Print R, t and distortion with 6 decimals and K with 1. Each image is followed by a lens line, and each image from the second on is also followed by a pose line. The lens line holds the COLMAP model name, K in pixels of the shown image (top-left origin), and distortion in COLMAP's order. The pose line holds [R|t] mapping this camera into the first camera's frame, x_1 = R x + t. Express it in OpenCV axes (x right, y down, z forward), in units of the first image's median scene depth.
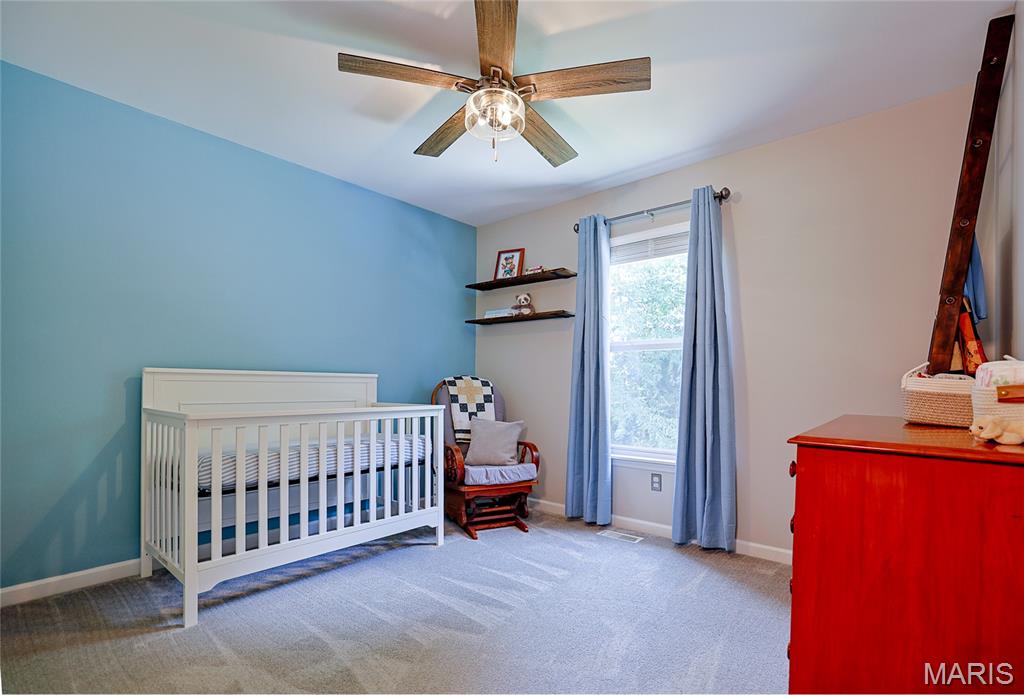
lens RADIAL K [[477.6, 0, 512.2], [0, 477.6, 387.4], [0, 0, 1]] dist [-0.000200, -0.000026]
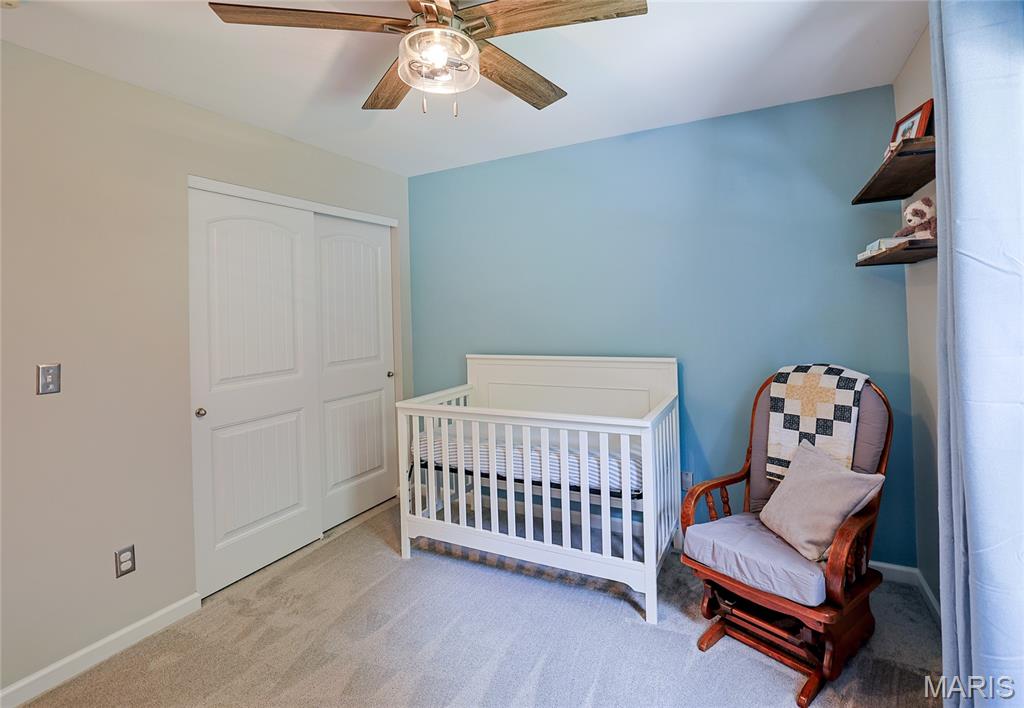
lens RADIAL K [[480.1, 0, 512.9], [0, 480.1, 302.0], [0, 0, 1]] dist [-0.031755, 0.000076]
pose [[0.222524, -0.029417, -0.974483, 0.422461], [0.028432, 0.999315, -0.023675, -0.108400], [0.974512, -0.022438, 0.223208, 0.570463]]
